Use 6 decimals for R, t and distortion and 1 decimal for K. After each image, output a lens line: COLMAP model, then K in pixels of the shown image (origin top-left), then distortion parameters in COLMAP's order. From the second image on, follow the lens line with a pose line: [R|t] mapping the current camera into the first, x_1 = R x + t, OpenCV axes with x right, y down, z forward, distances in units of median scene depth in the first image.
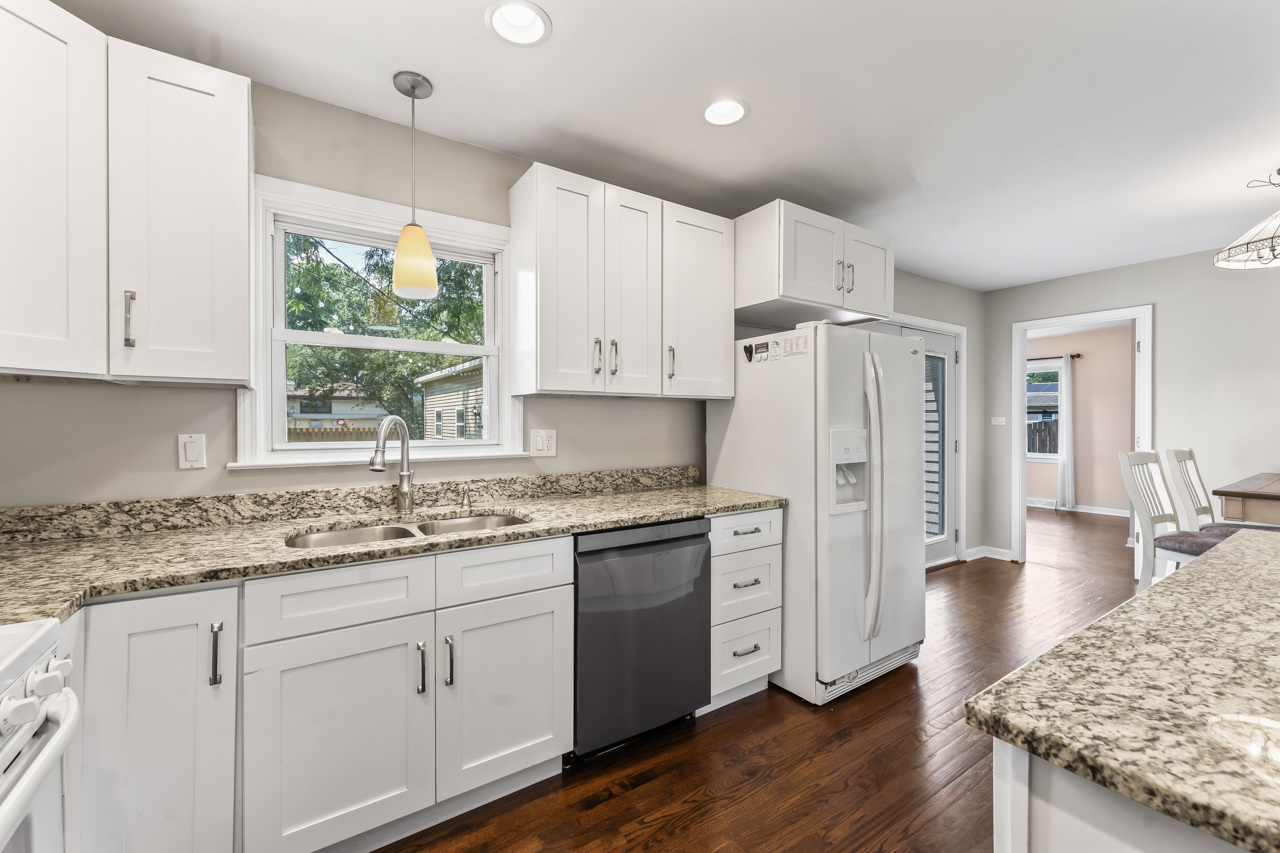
lens RADIAL K [[515.6, 0, 638.7], [0, 515.6, 427.0], [0, 0, 1]] dist [0.001864, -0.000114]
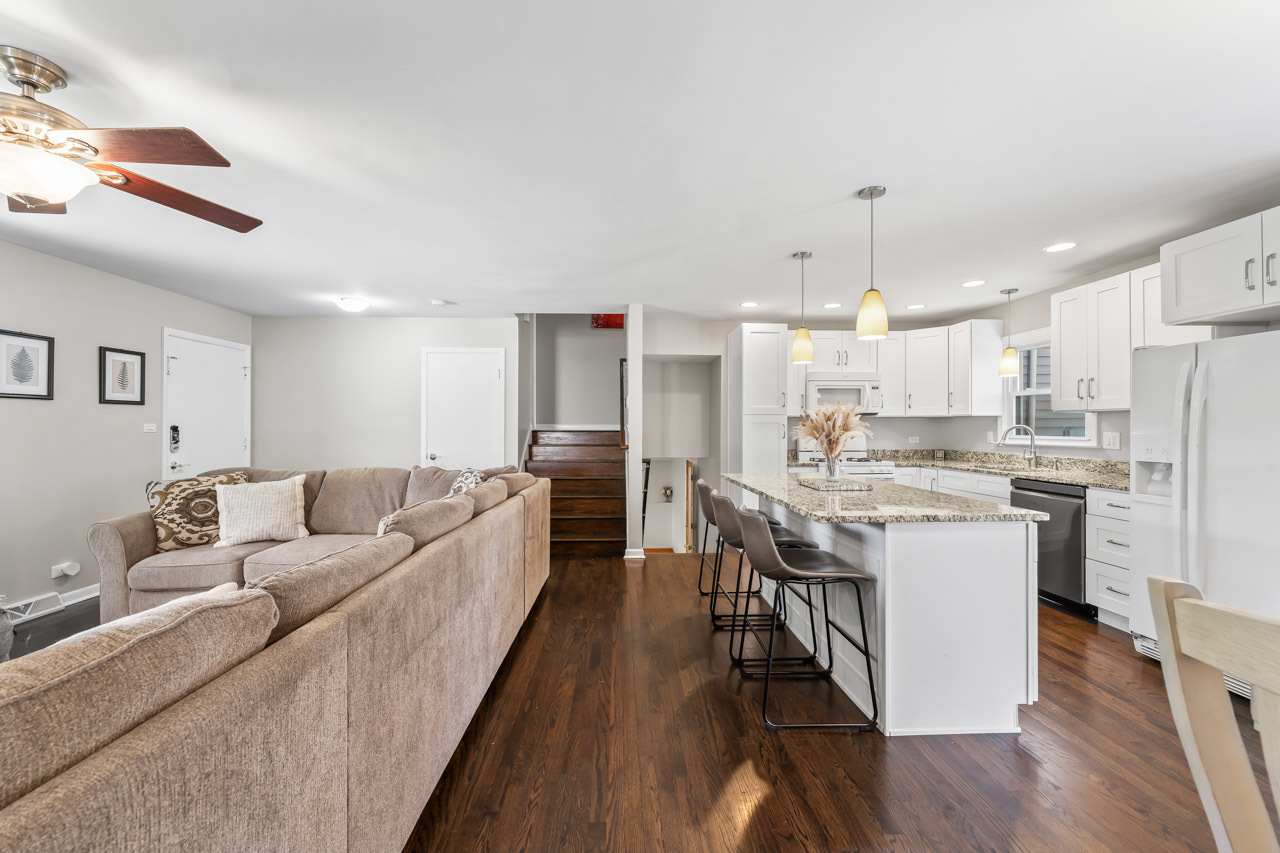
lens RADIAL K [[515.6, 0, 640.4], [0, 515.6, 425.9], [0, 0, 1]] dist [0.001864, -0.000114]
pose [[-0.507427, -0.002337, -0.861692, 2.319814], [-0.010088, 0.999944, 0.003228, -0.006327], [0.861636, 0.010331, -0.507422, 0.661655]]
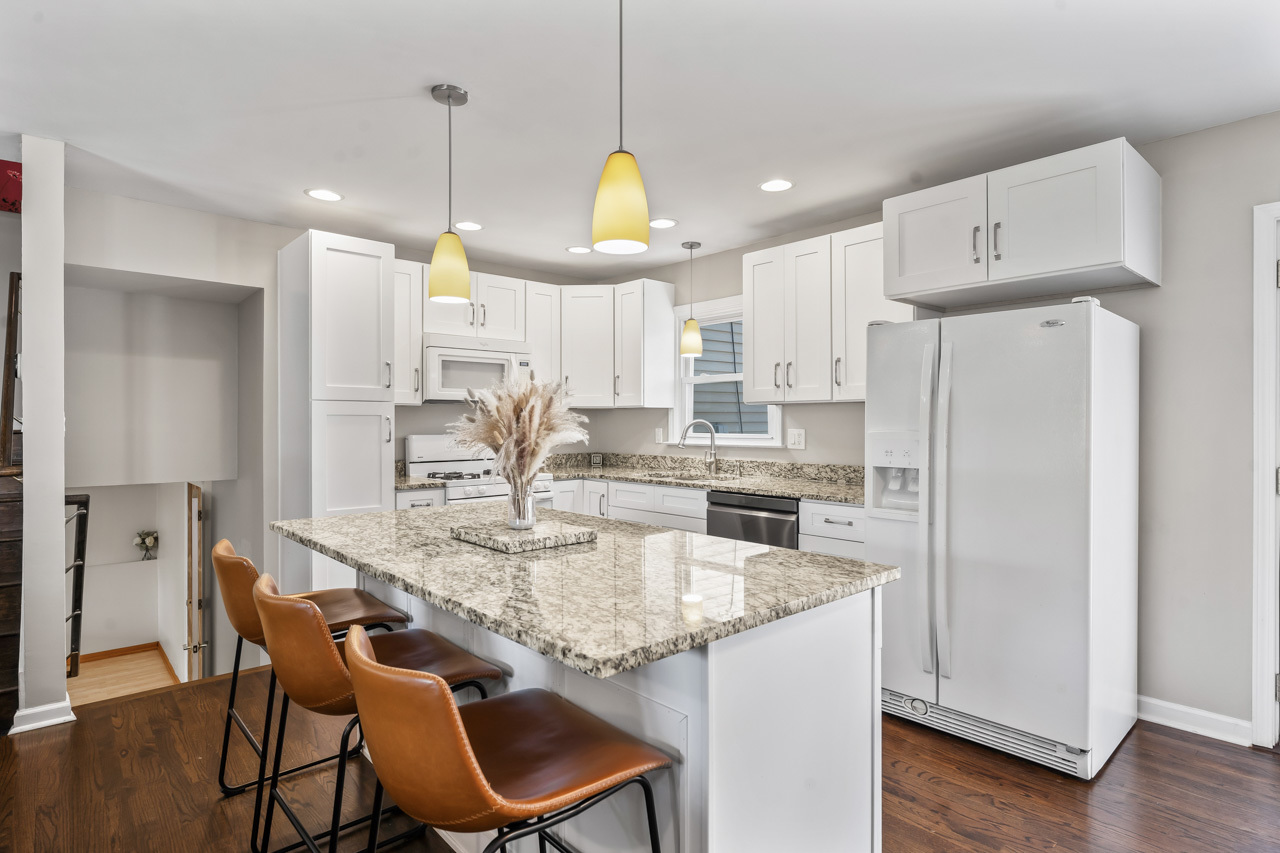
lens RADIAL K [[669.8, 0, 640.3], [0, 669.8, 426.7], [0, 0, 1]] dist [0.000043, -0.001581]
pose [[0.148563, 0.006713, -0.988880, 1.764859], [-0.010664, 0.999930, 0.005185, -0.006315], [0.988846, 0.009775, 0.148624, 0.407352]]
